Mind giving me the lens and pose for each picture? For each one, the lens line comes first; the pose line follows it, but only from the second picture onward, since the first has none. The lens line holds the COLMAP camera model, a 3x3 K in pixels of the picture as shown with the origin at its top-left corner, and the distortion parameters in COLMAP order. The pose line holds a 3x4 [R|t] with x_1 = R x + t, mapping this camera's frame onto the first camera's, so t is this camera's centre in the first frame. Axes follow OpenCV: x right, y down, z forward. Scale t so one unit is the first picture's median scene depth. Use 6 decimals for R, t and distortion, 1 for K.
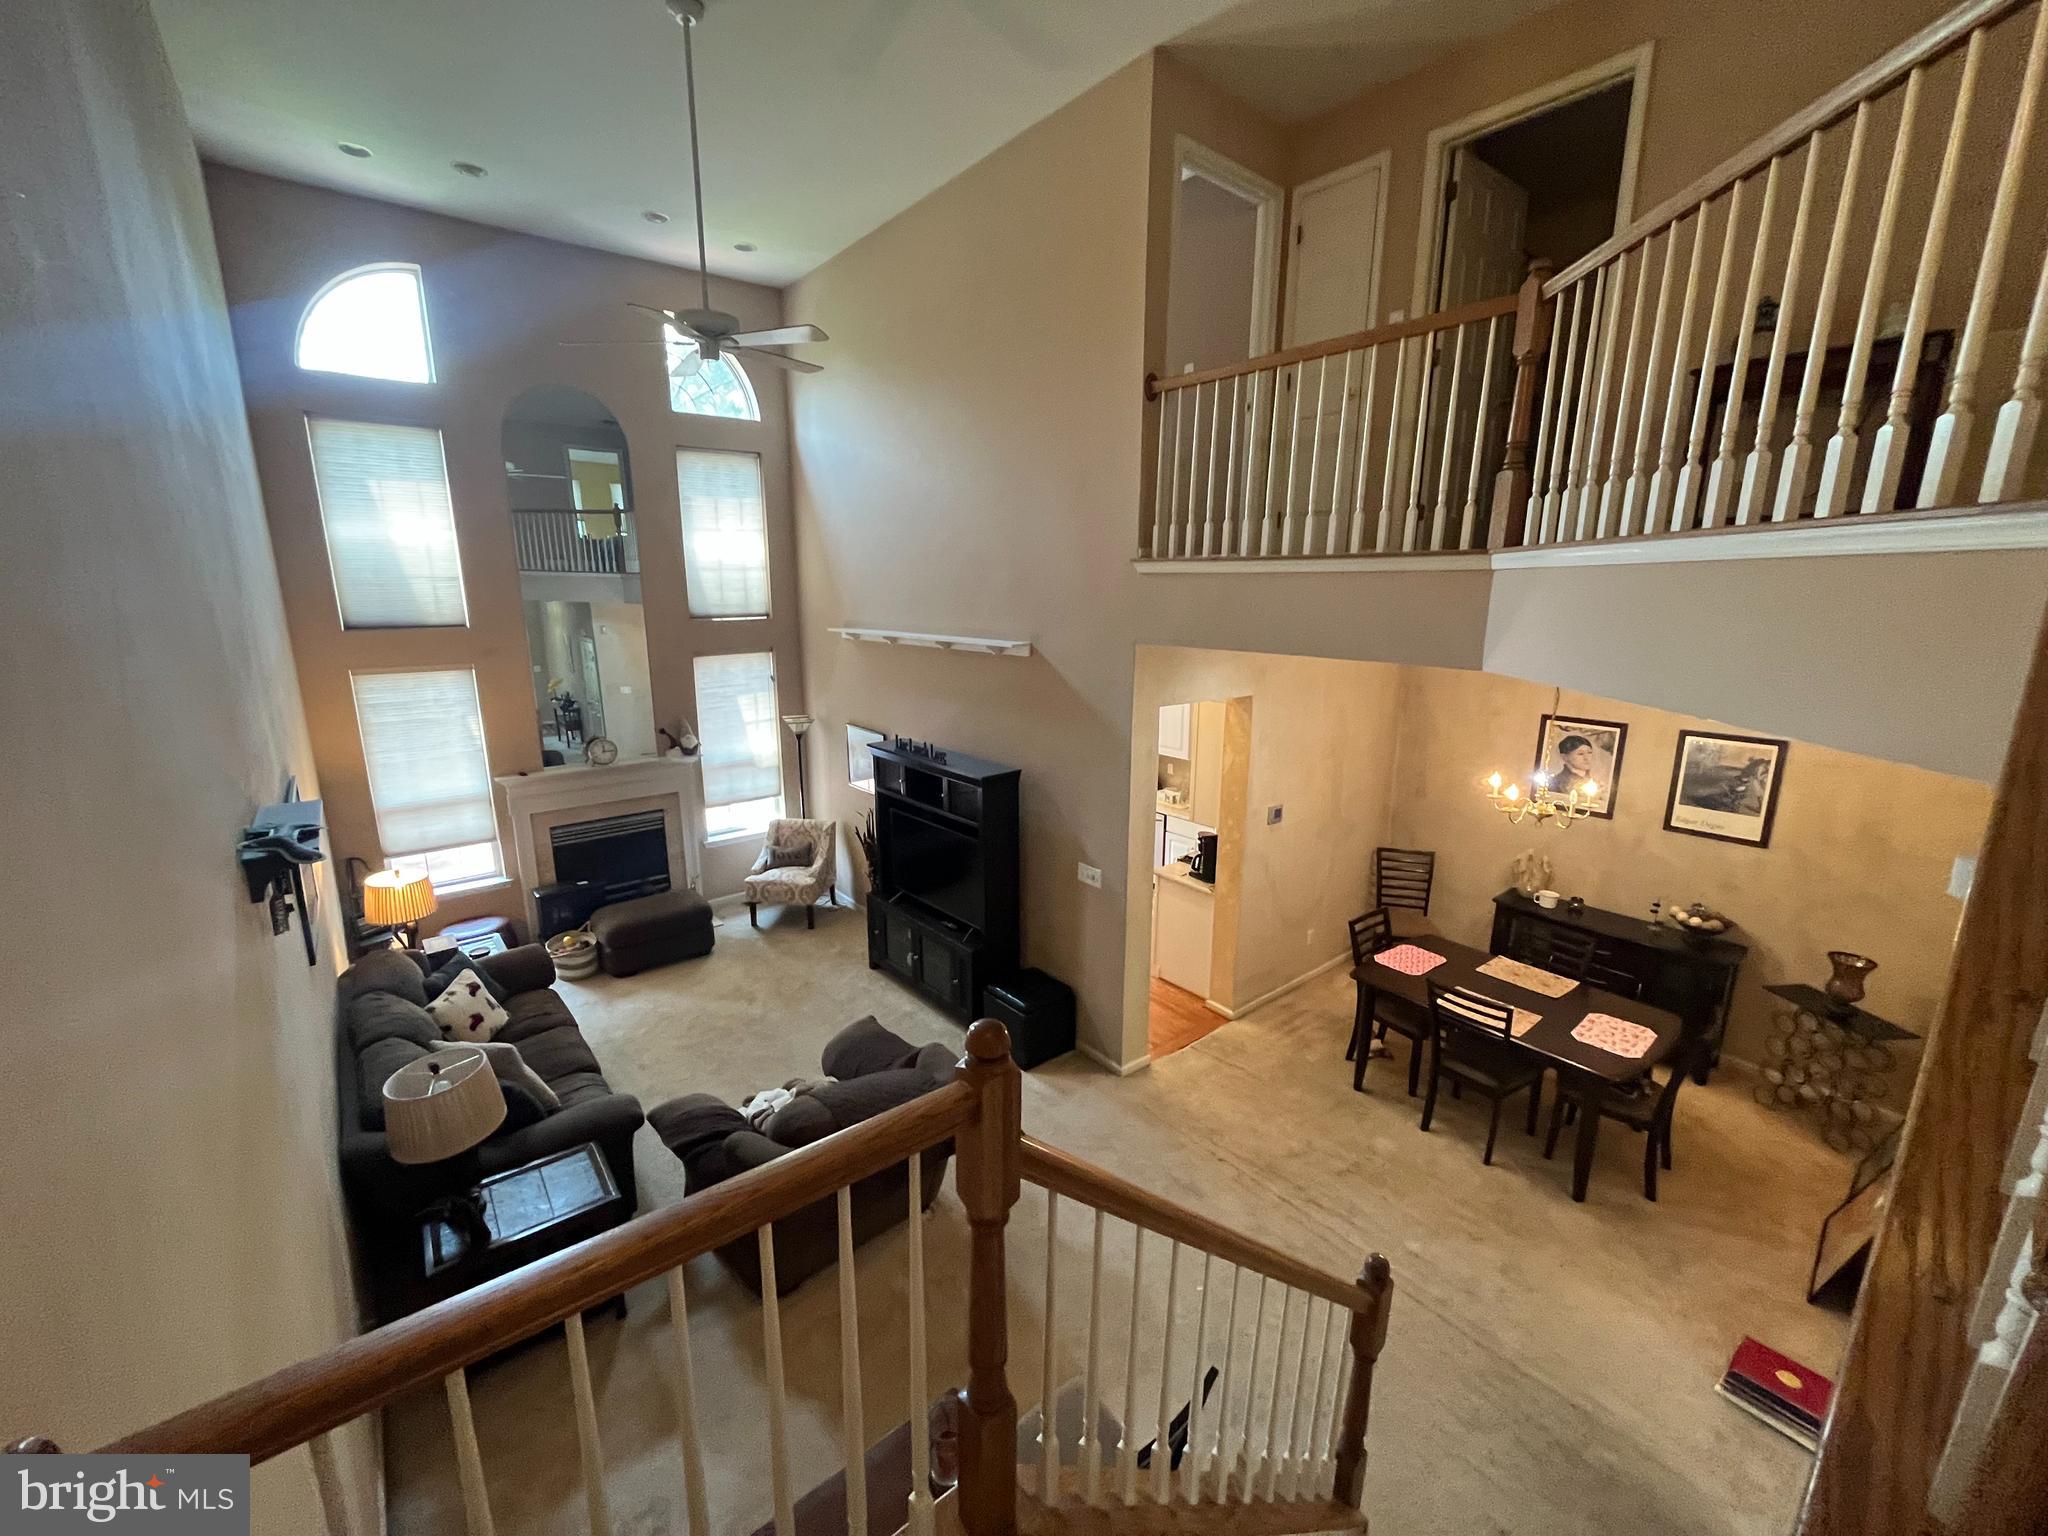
lens RADIAL K [[824.3, 0, 1014.0], [0, 824.3, 769.7], [0, 0, 1]] dist [-0.004236, 0.000097]
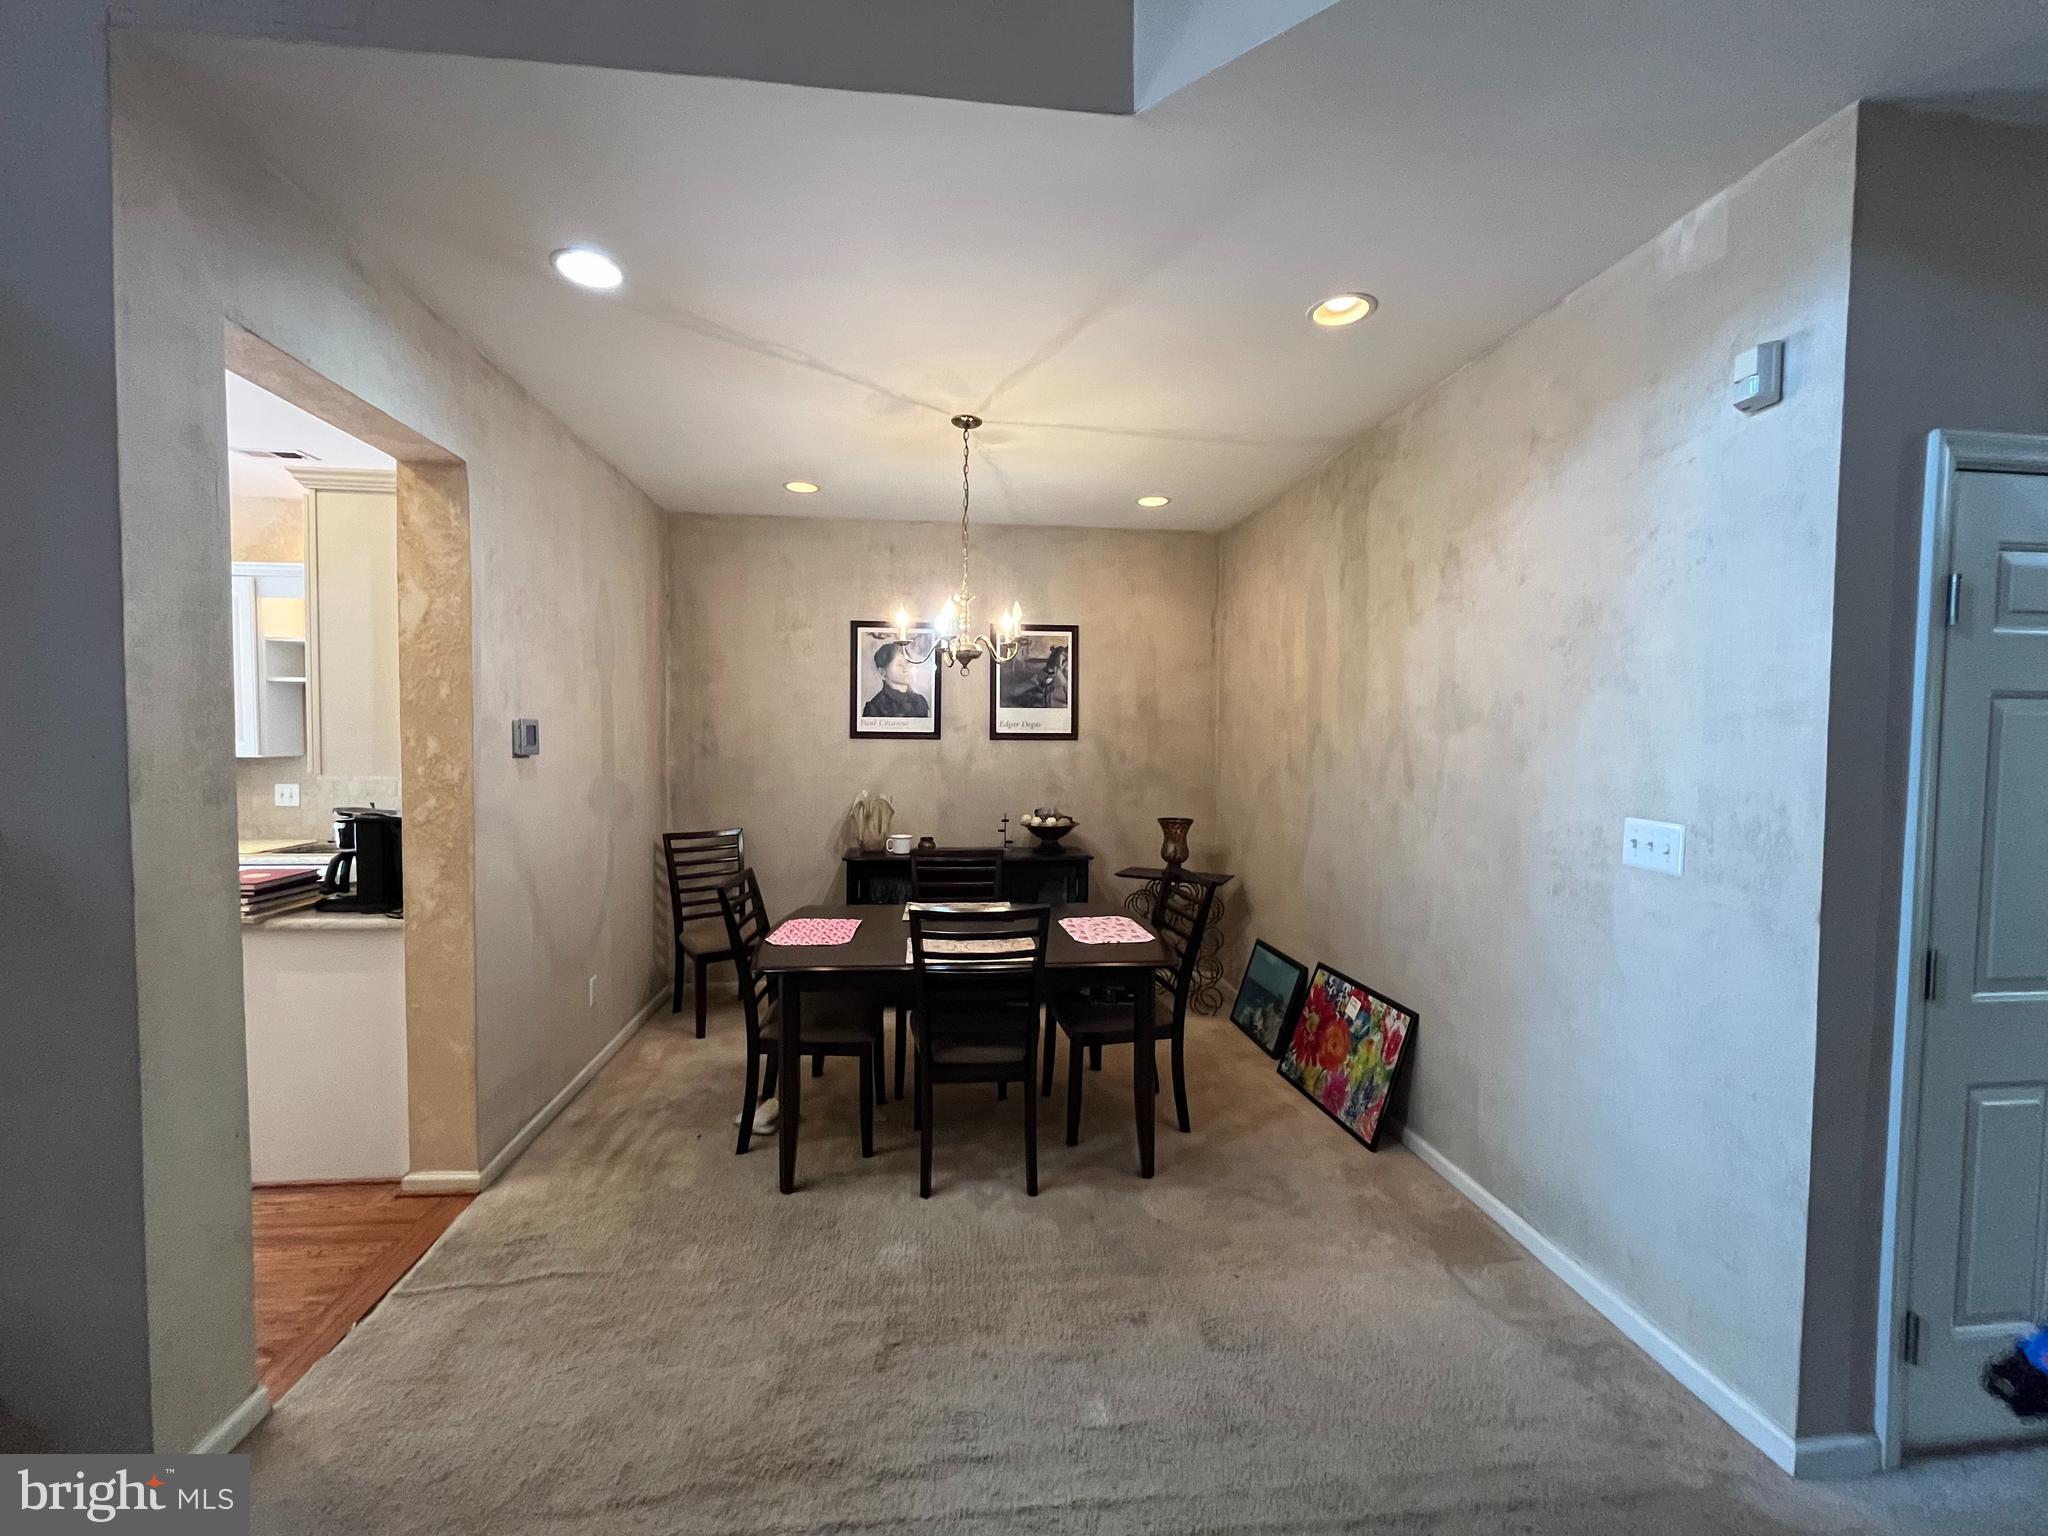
lens RADIAL K [[824.3, 0, 1010.6], [0, 824.3, 761.9], [0, 0, 1]] dist [-0.004236, 0.000097]
pose [[0.544612, -0.029864, 0.838156, 0.054548], [0.178853, 0.980513, -0.081278, 0.173004], [-0.819395, 0.194172, 0.539341, 0.505886]]
